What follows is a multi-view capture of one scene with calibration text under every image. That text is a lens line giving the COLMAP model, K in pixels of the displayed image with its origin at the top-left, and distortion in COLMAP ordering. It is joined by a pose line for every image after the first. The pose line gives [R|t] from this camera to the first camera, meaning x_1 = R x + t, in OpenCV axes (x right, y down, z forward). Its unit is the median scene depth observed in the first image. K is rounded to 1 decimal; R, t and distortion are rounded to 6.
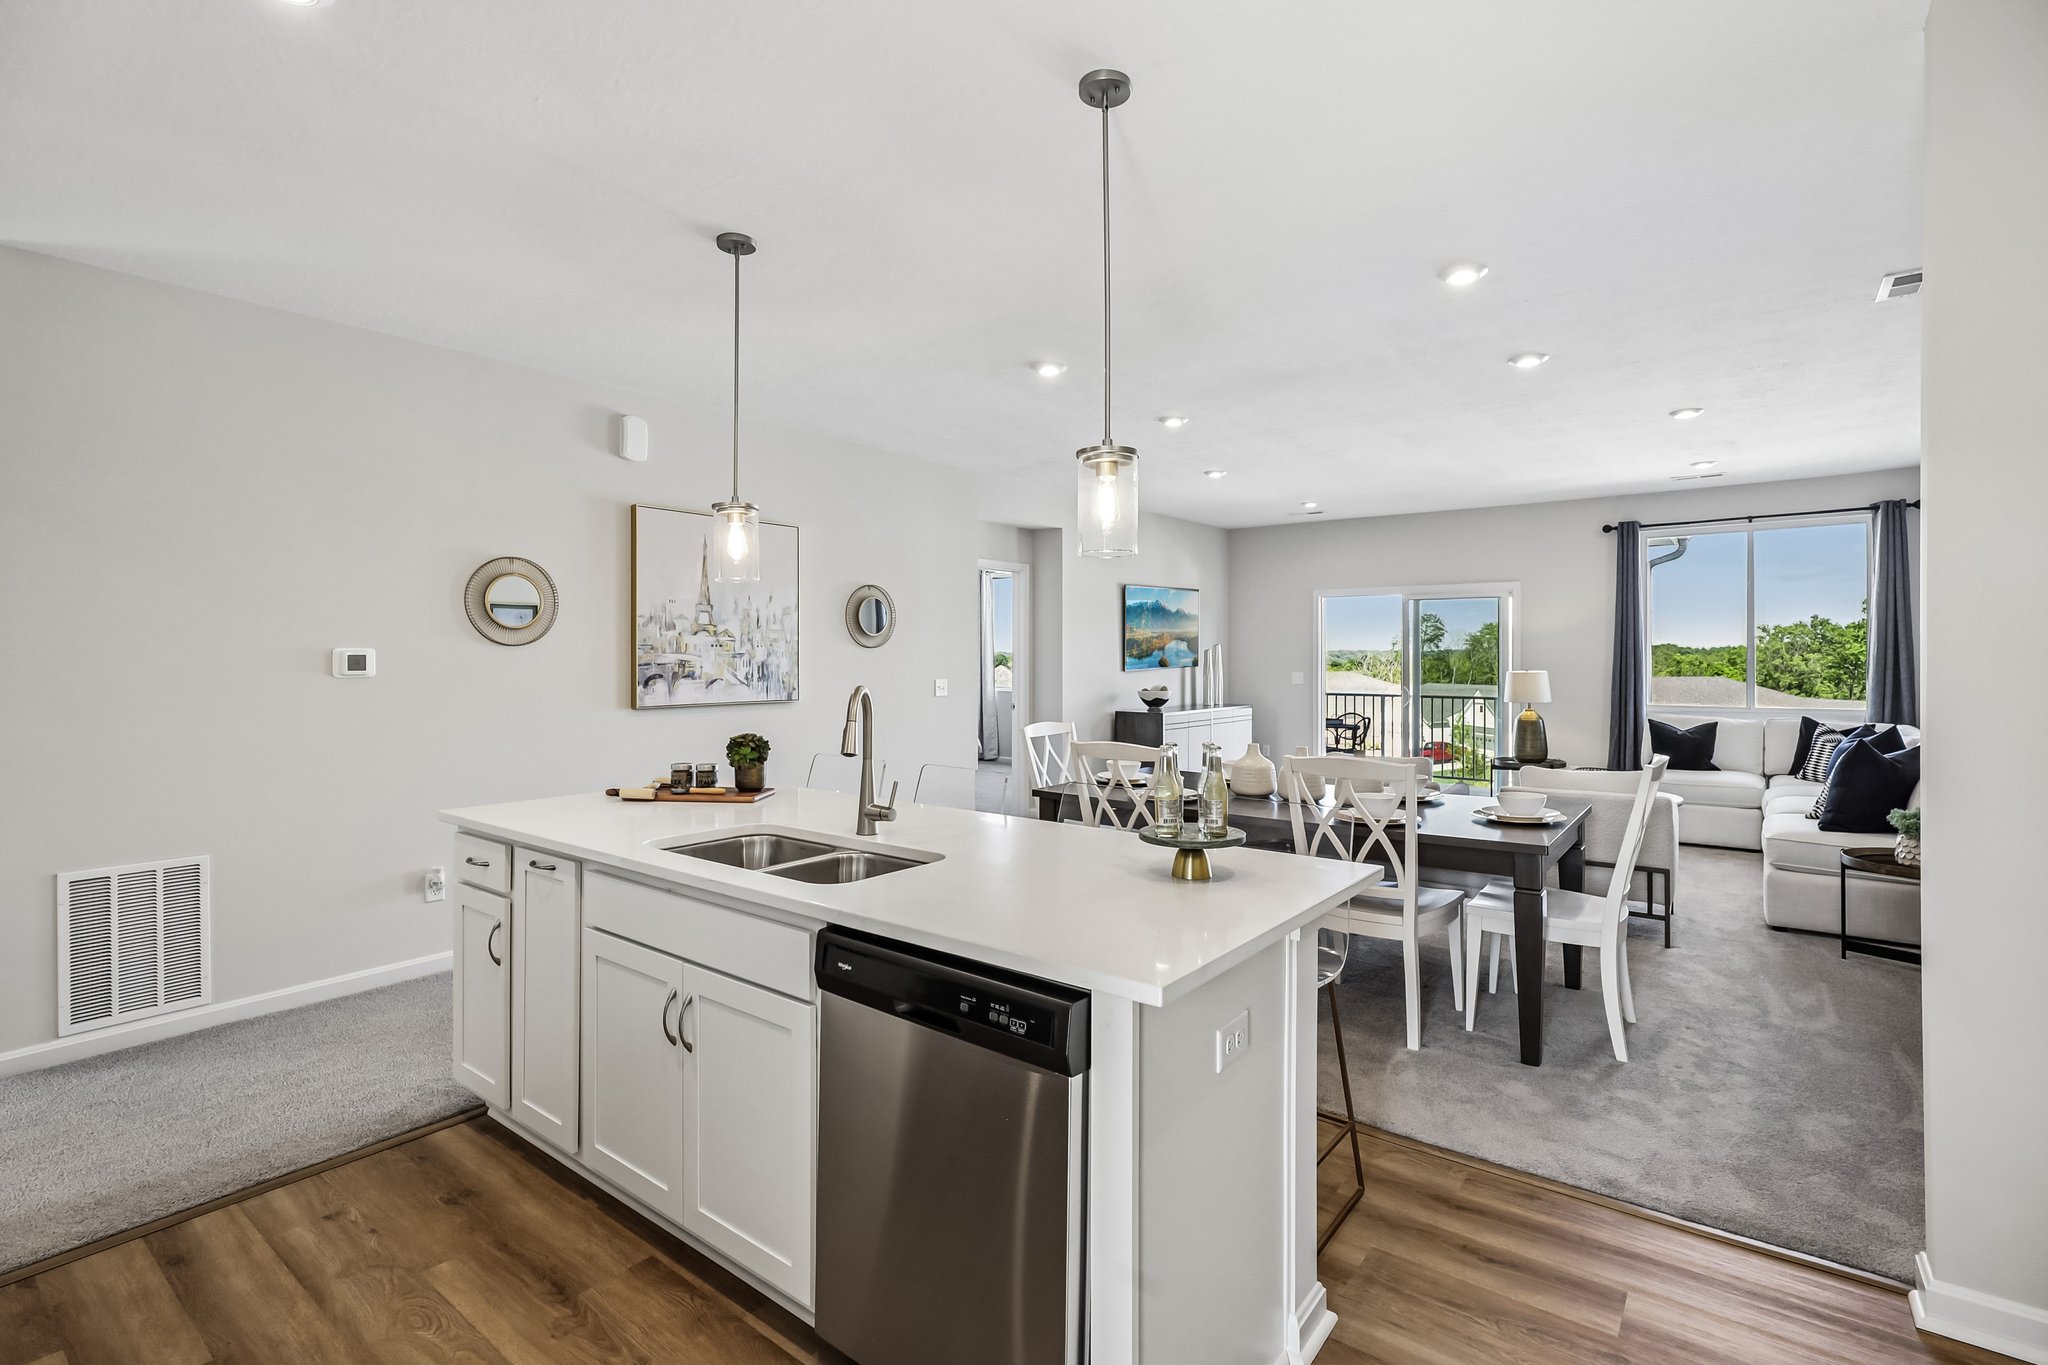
lens RADIAL K [[950.7, 0, 1040.1], [0, 950.7, 651.5], [0, 0, 1]] dist [-0.010254, 0.002152]
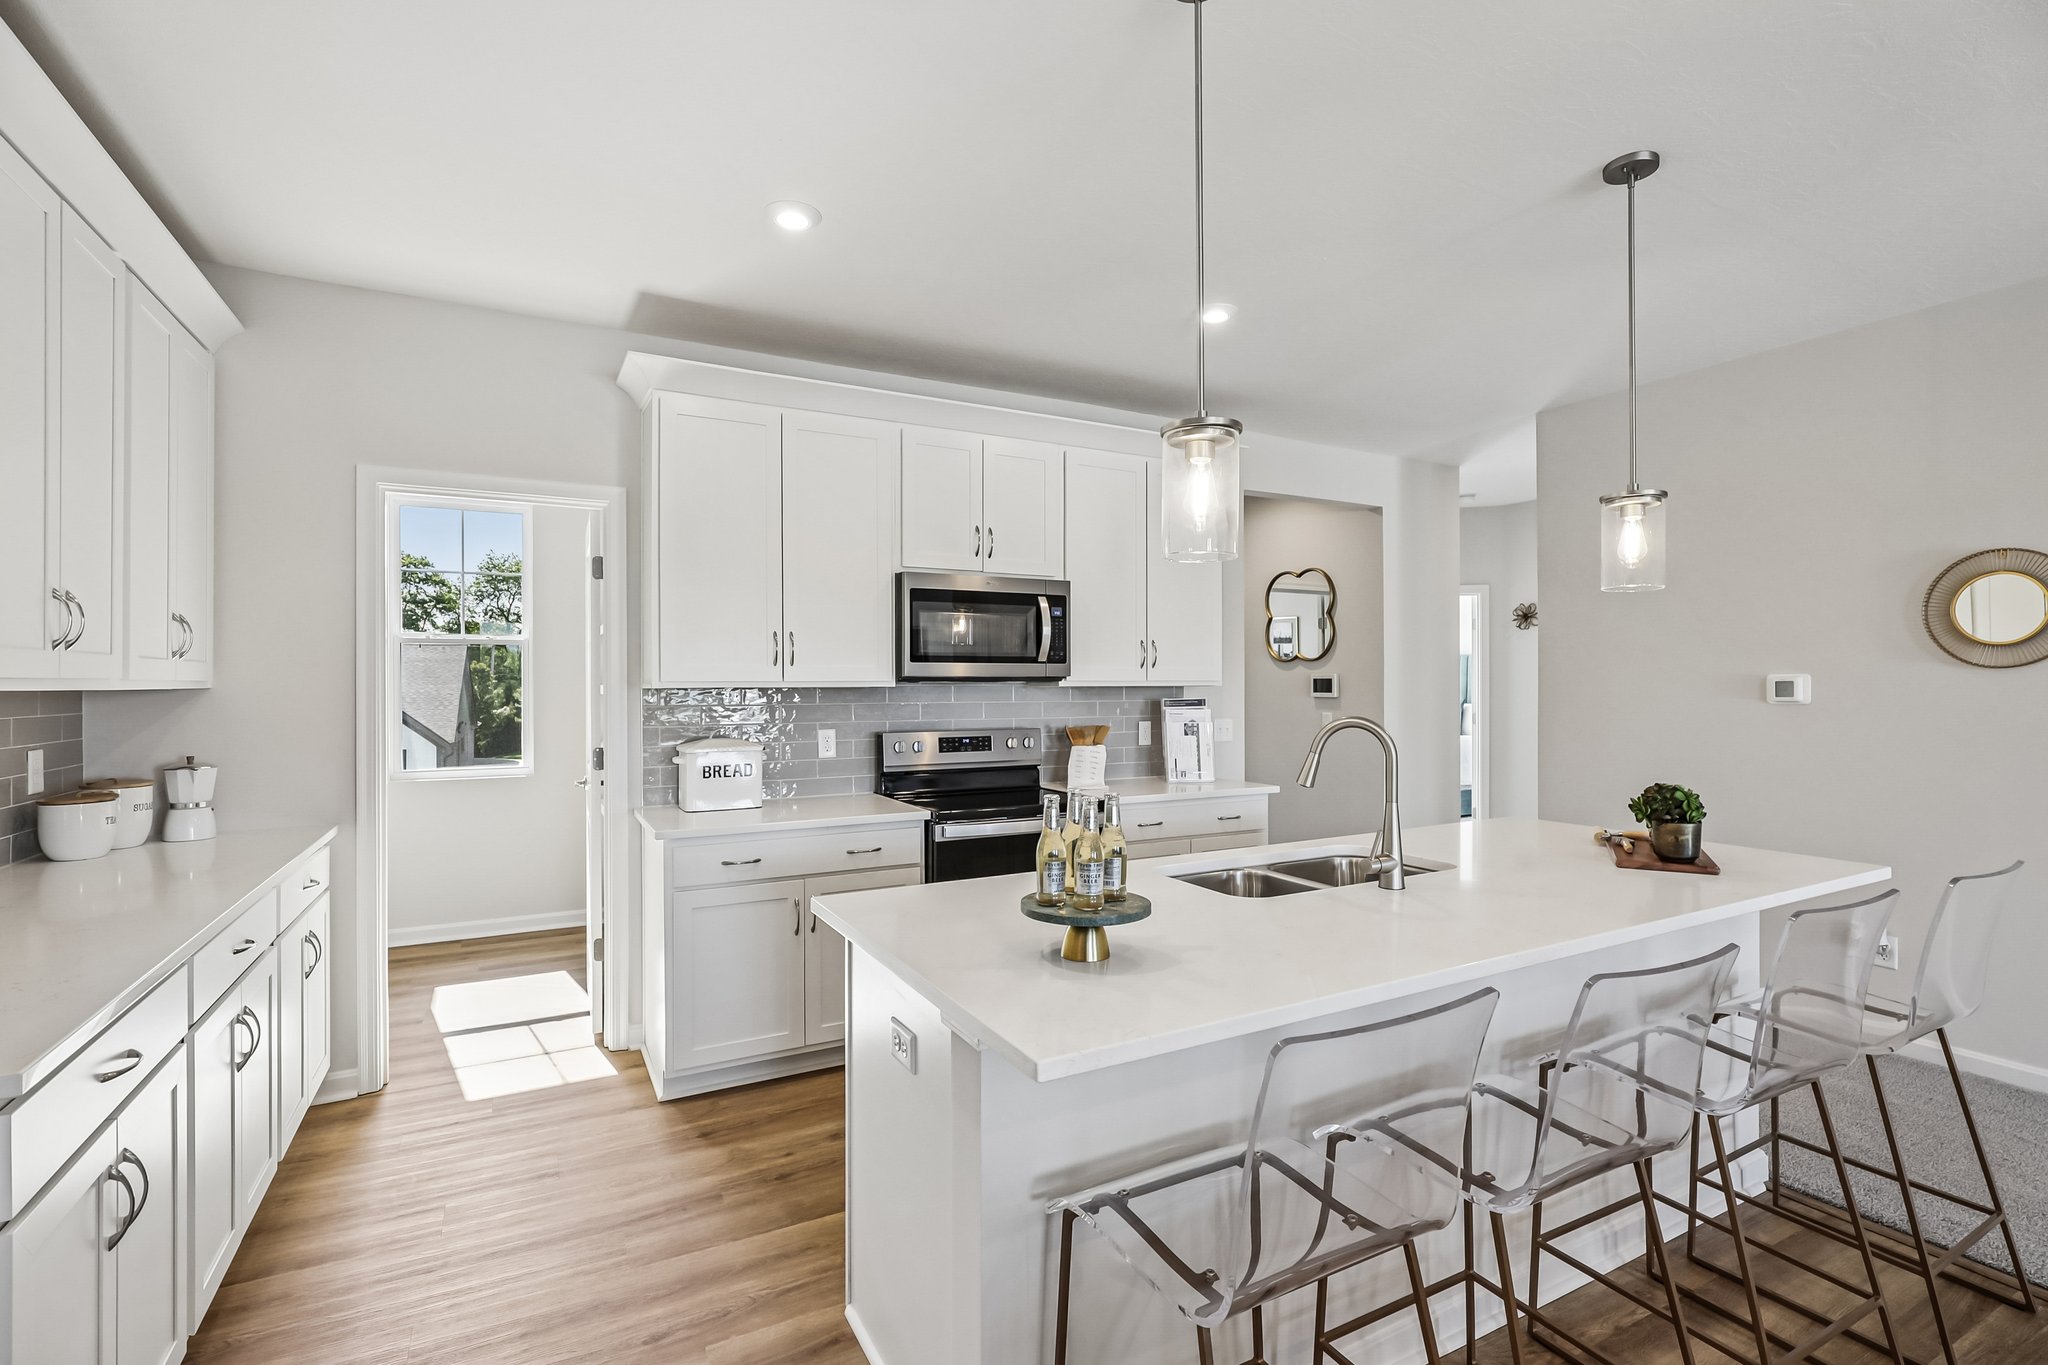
lens RADIAL K [[950.7, 0, 1040.9], [0, 950.7, 684.9], [0, 0, 1]] dist [-0.010254, 0.002152]
pose [[-0.424759, 0.002935, -0.905301, 0.354042], [0.008253, 0.999966, -0.000631, 0.001352], [0.905269, -0.007739, -0.424769, 0.513277]]
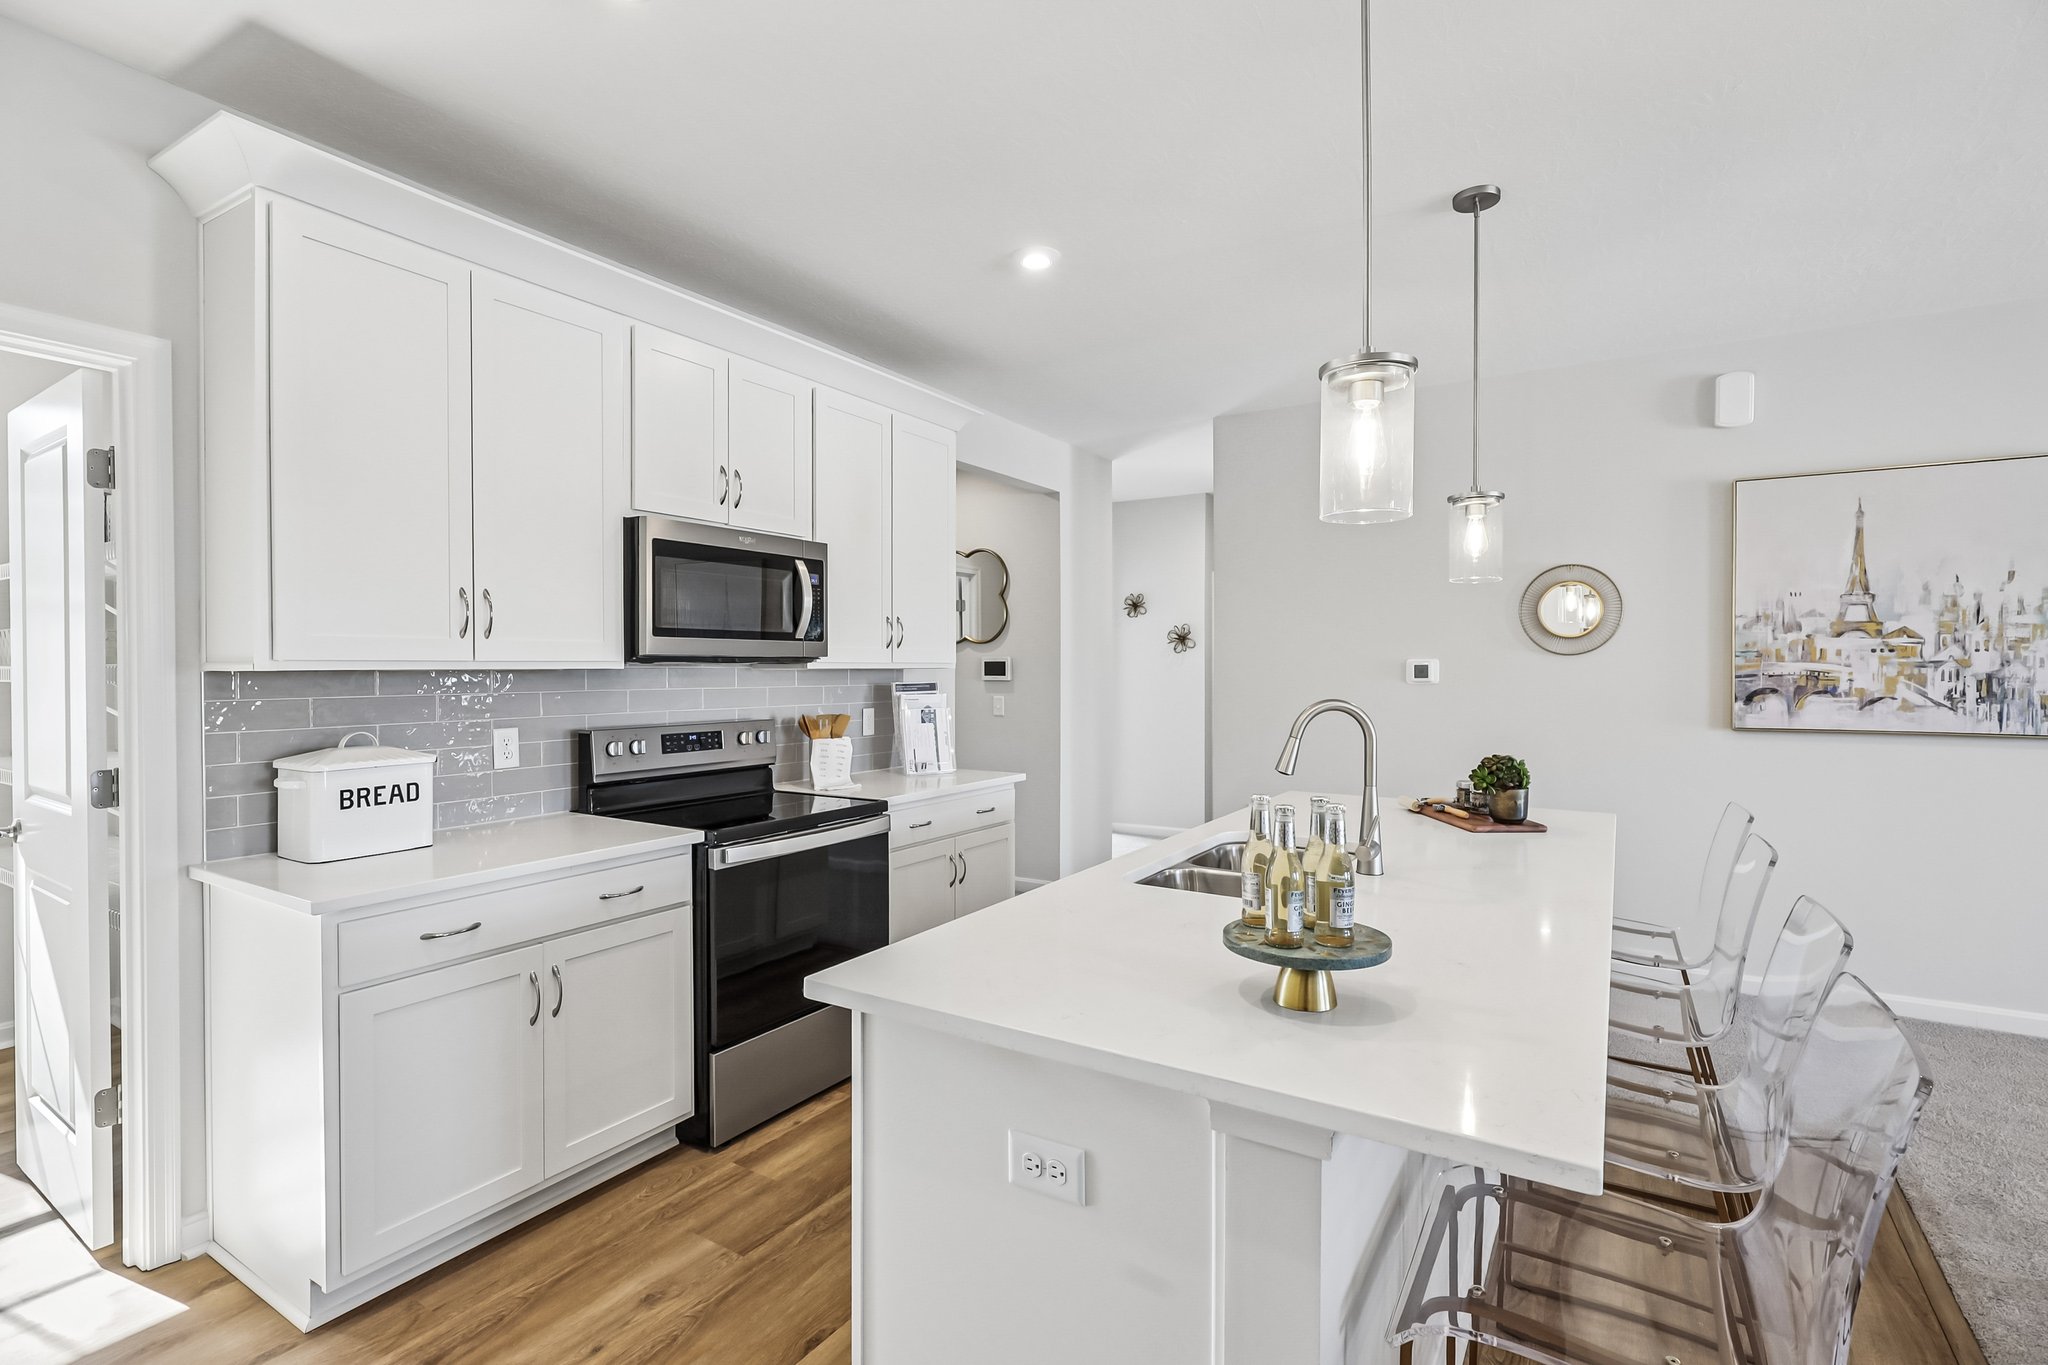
lens RADIAL K [[950.7, 0, 1023.0], [0, 950.7, 677.8], [0, 0, 1]] dist [-0.010254, 0.002152]
pose [[0.079380, 0.011950, -0.996773, 0.304980], [0.006558, 0.999900, 0.012510, 0.001146], [0.996823, -0.007530, 0.079293, 0.290660]]
